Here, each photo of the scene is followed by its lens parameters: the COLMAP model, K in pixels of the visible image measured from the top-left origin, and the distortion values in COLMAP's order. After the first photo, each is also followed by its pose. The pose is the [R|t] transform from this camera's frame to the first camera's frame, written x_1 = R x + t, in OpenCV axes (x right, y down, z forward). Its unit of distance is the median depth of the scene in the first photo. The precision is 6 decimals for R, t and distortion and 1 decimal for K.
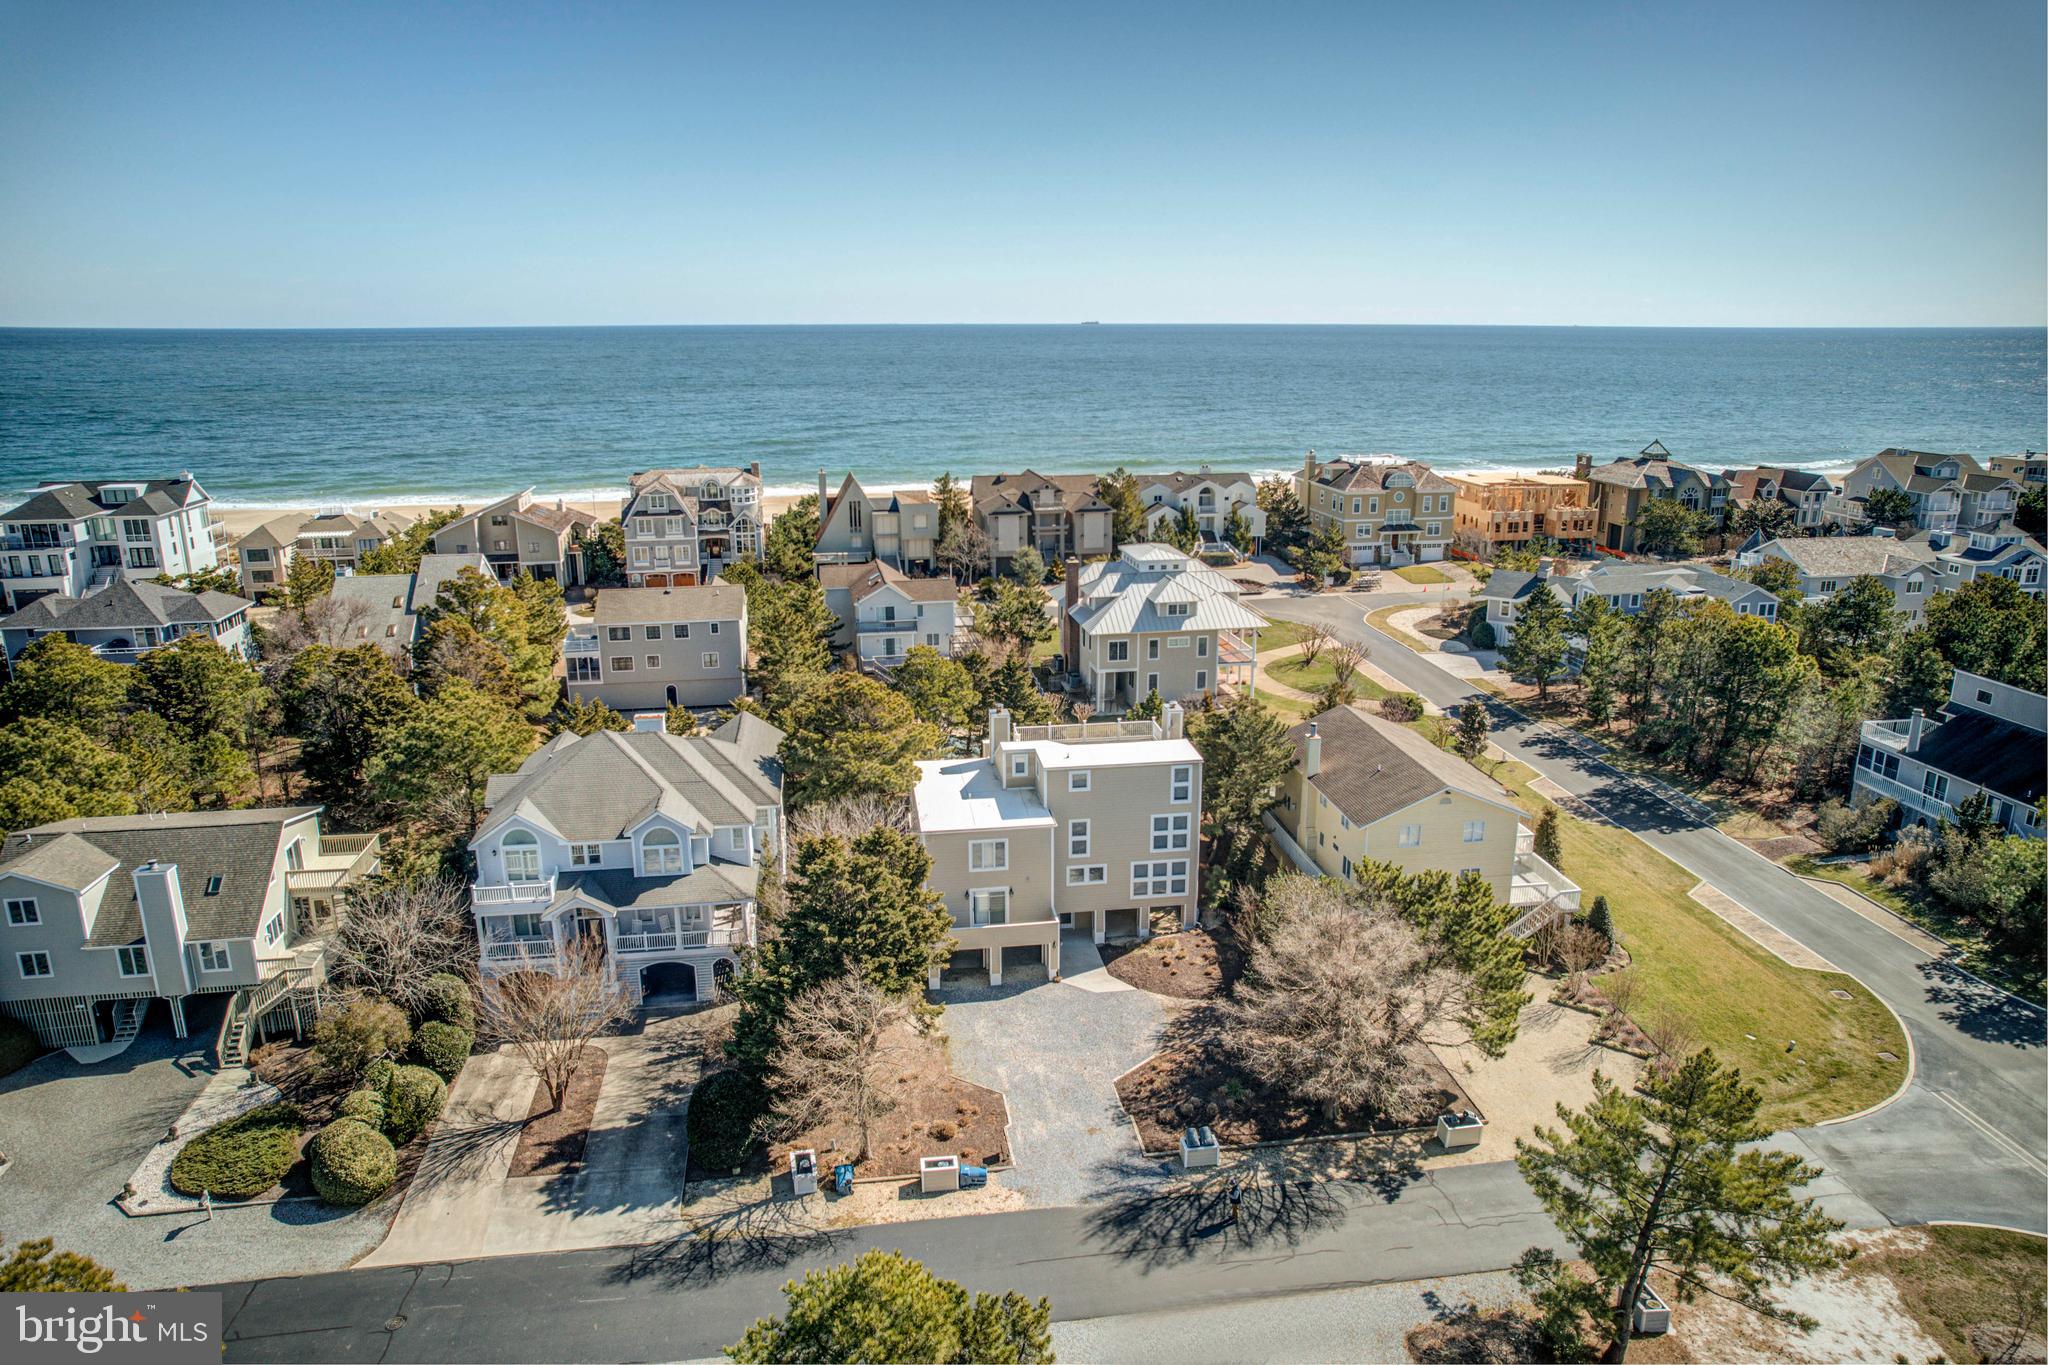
lens RADIAL K [[1308.5, 0, 1035.8], [0, 1308.5, 666.8], [0, 0, 1]] dist [-0.076568, 0.060141]
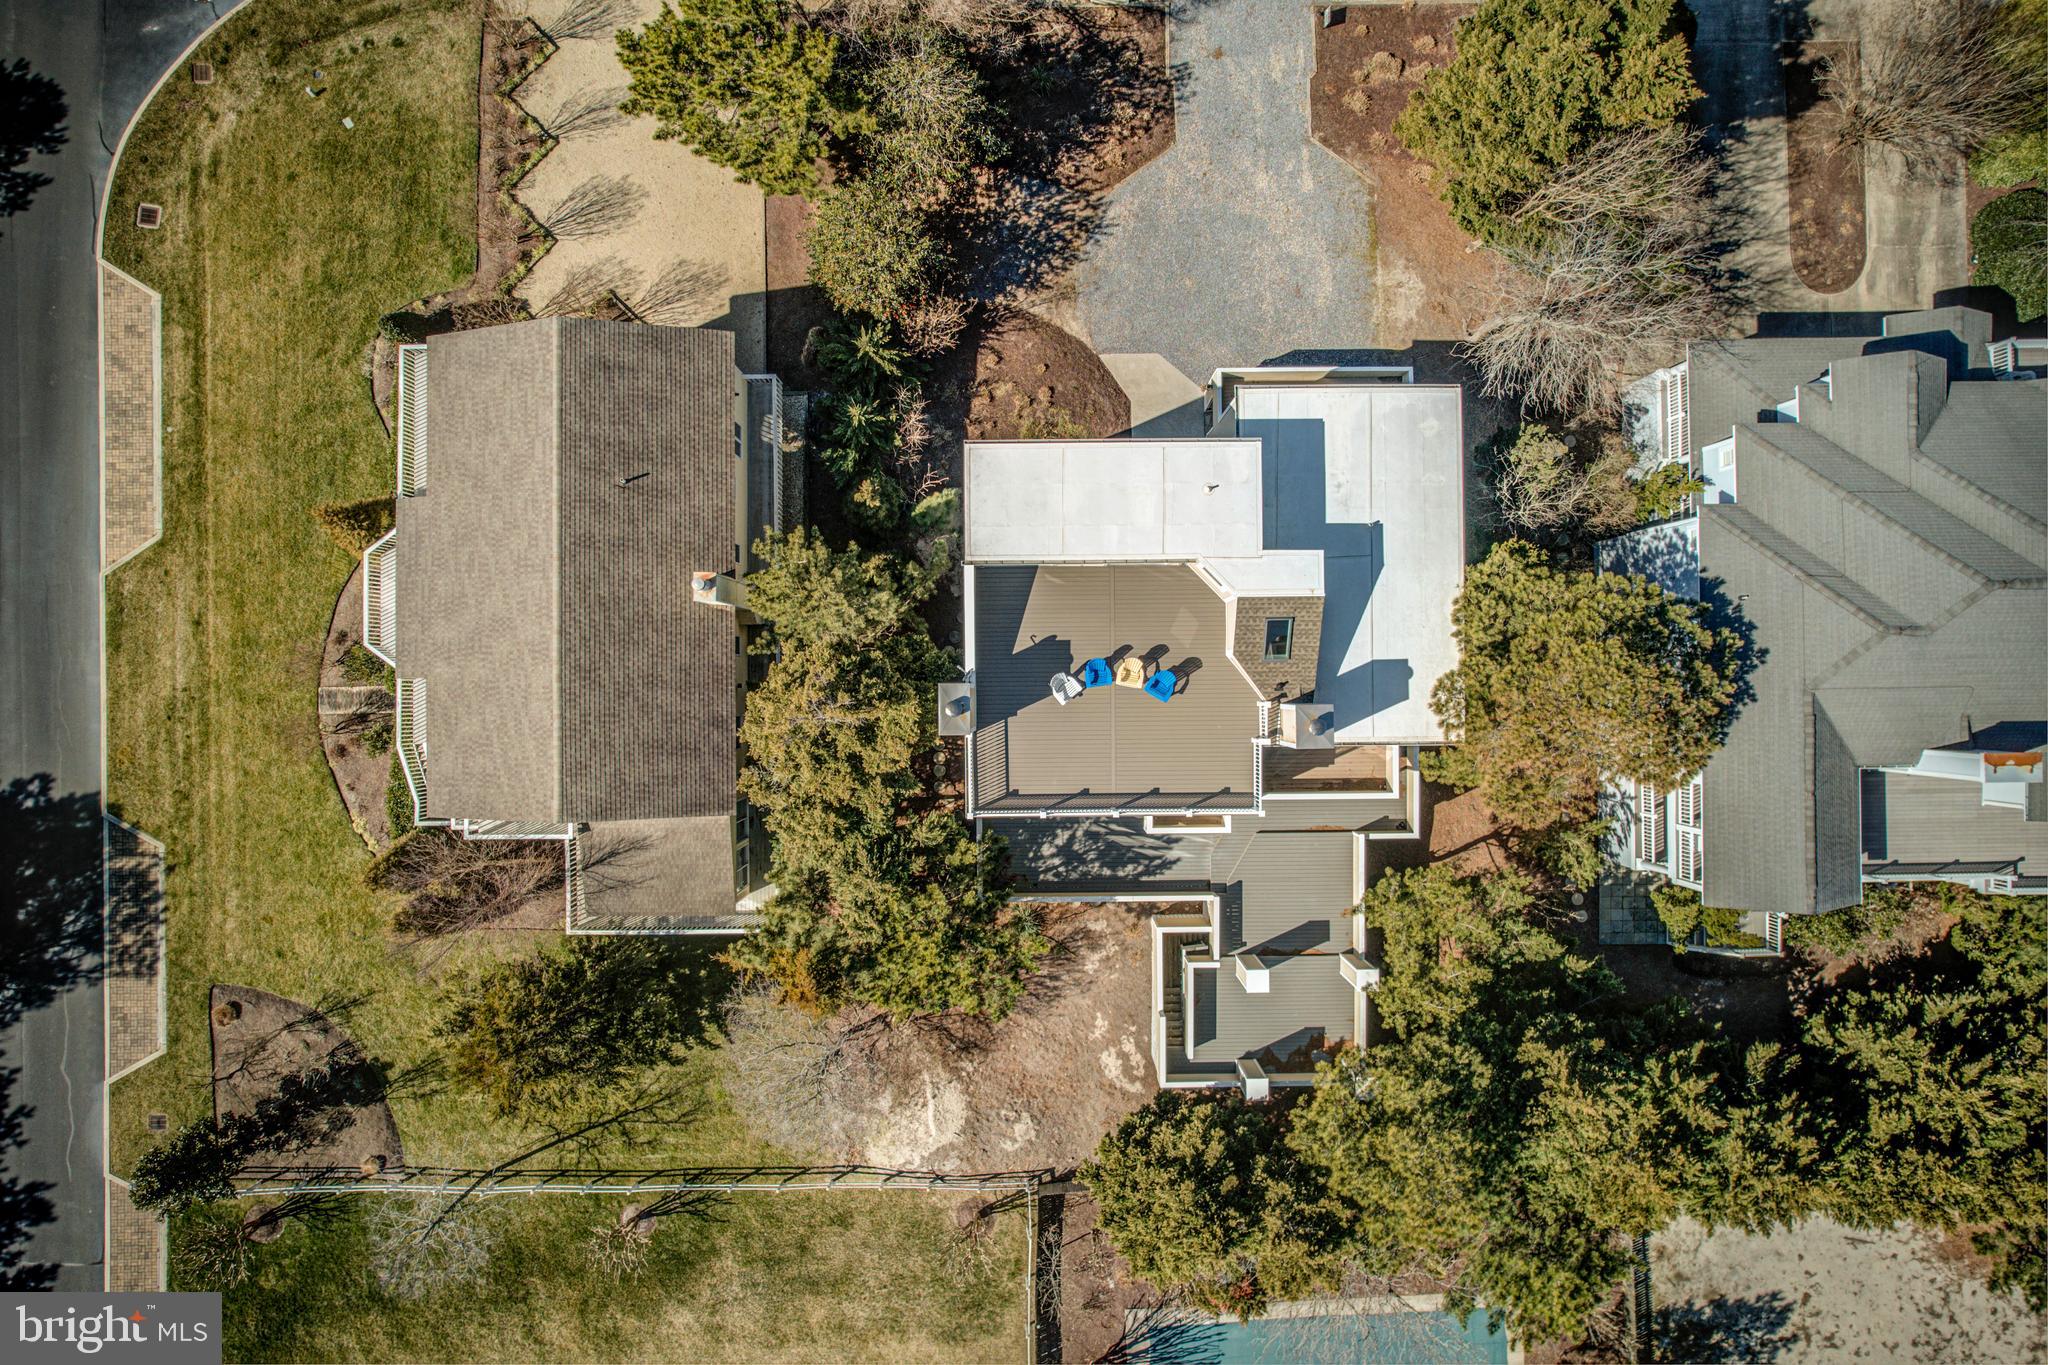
lens RADIAL K [[1308.5, 0, 1001.8], [0, 1308.5, 681.1], [0, 0, 1]] dist [-0.076568, 0.060141]
pose [[-0.989476, -0.144479, 0.007943, 0.059780], [0.045812, -0.260734, 0.964323, -0.298697], [-0.137253, 0.954539, 0.264609, 0.594778]]
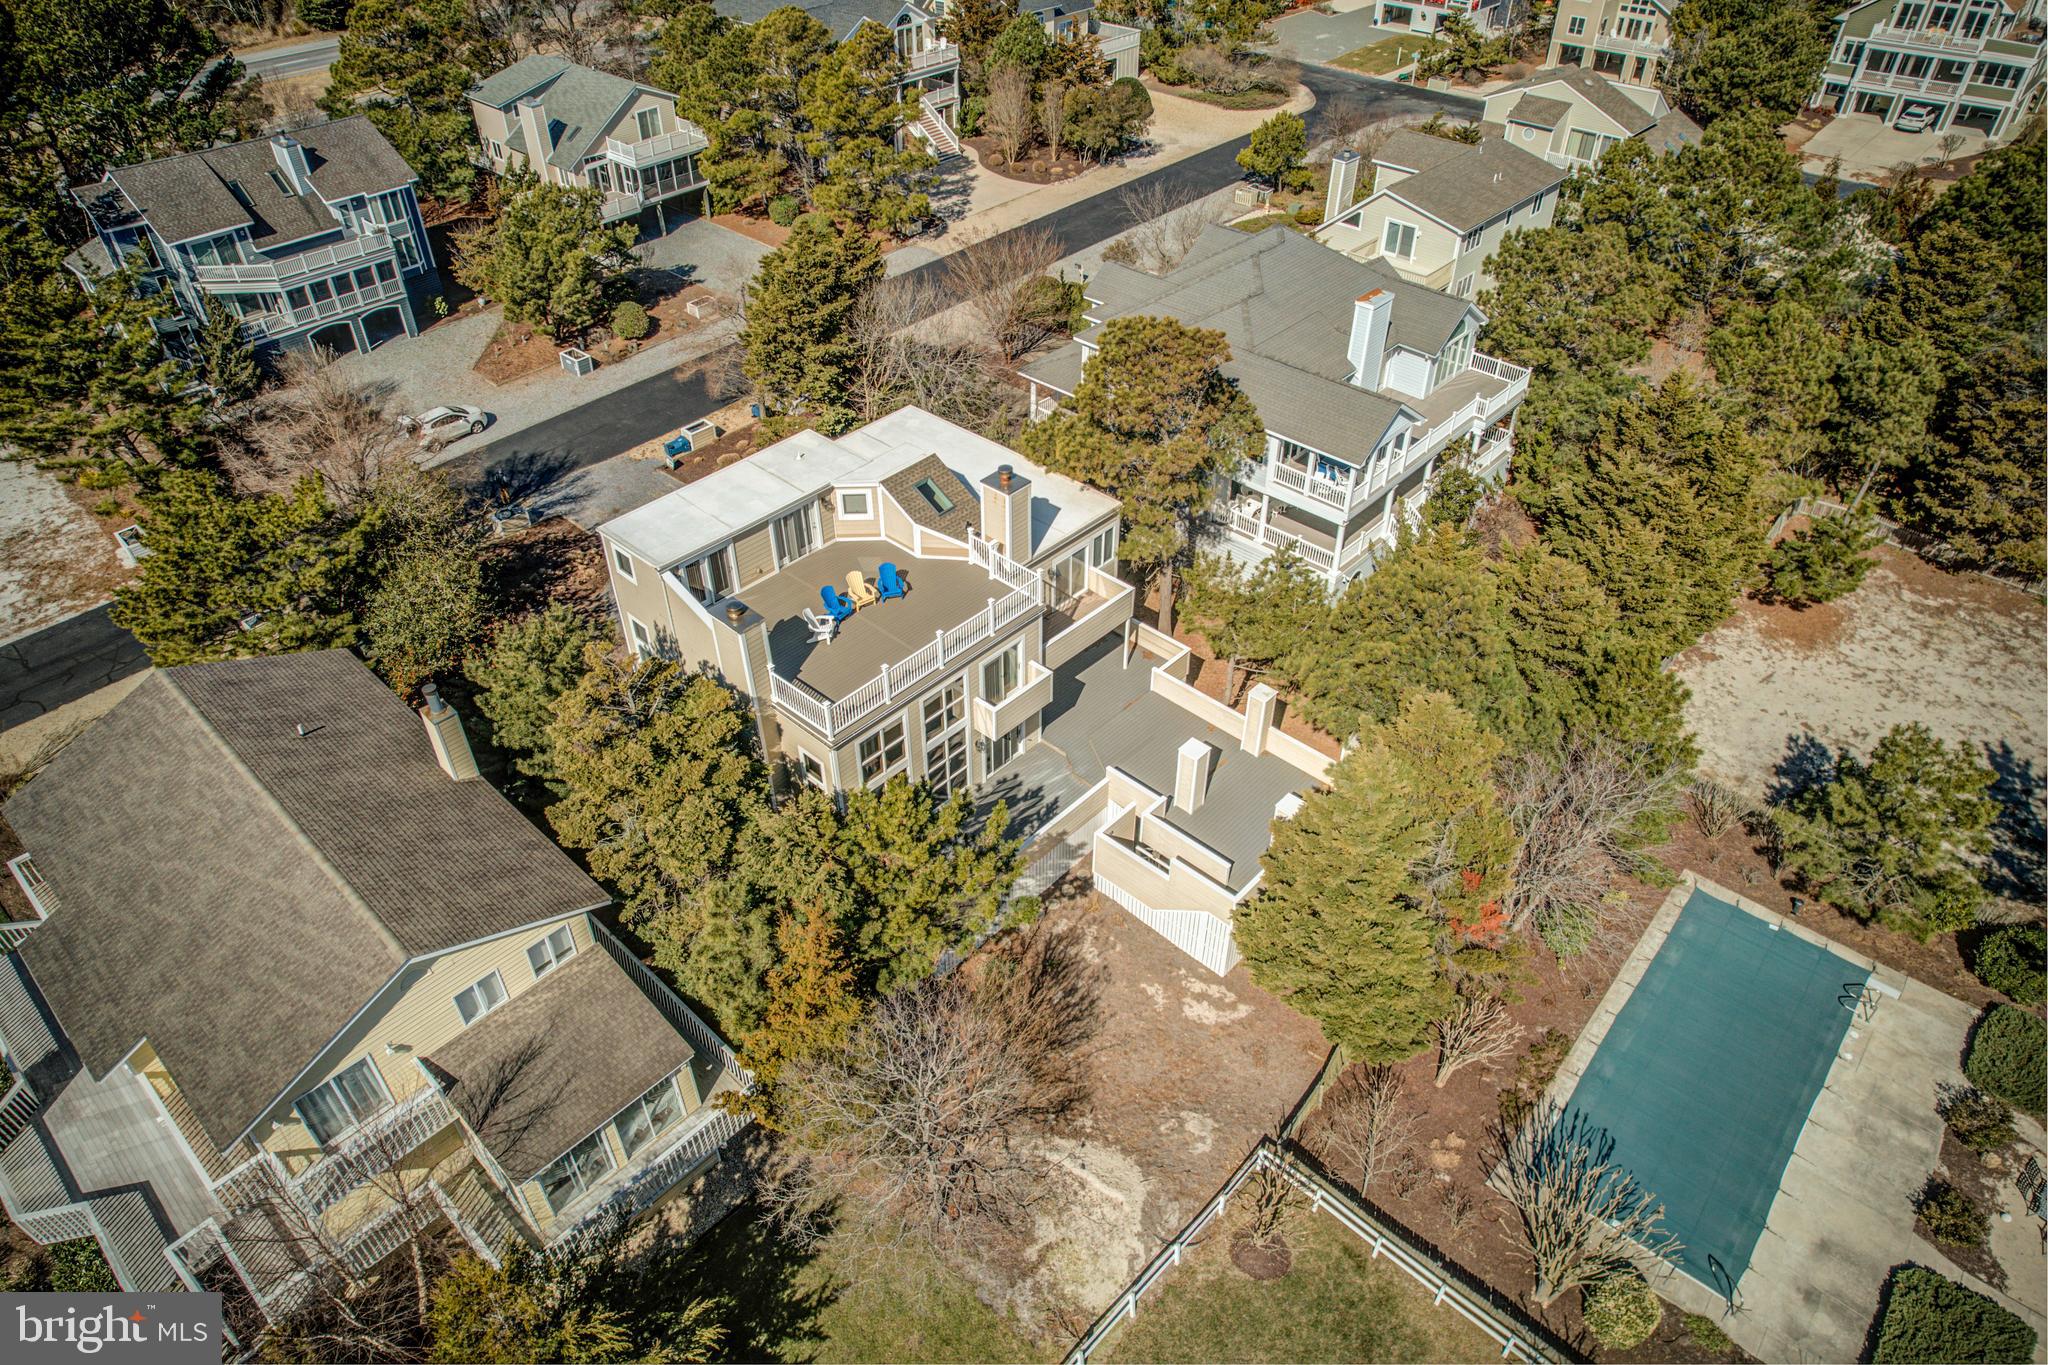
lens RADIAL K [[1308.5, 0, 1018.6], [0, 1308.5, 682.0], [0, 0, 1]] dist [-0.076568, 0.060141]
pose [[-0.786286, 0.395236, -0.474914, 0.178231], [-0.154356, 0.618613, 0.770385, -0.230143], [0.598272, 0.679048, -0.425399, 0.885704]]
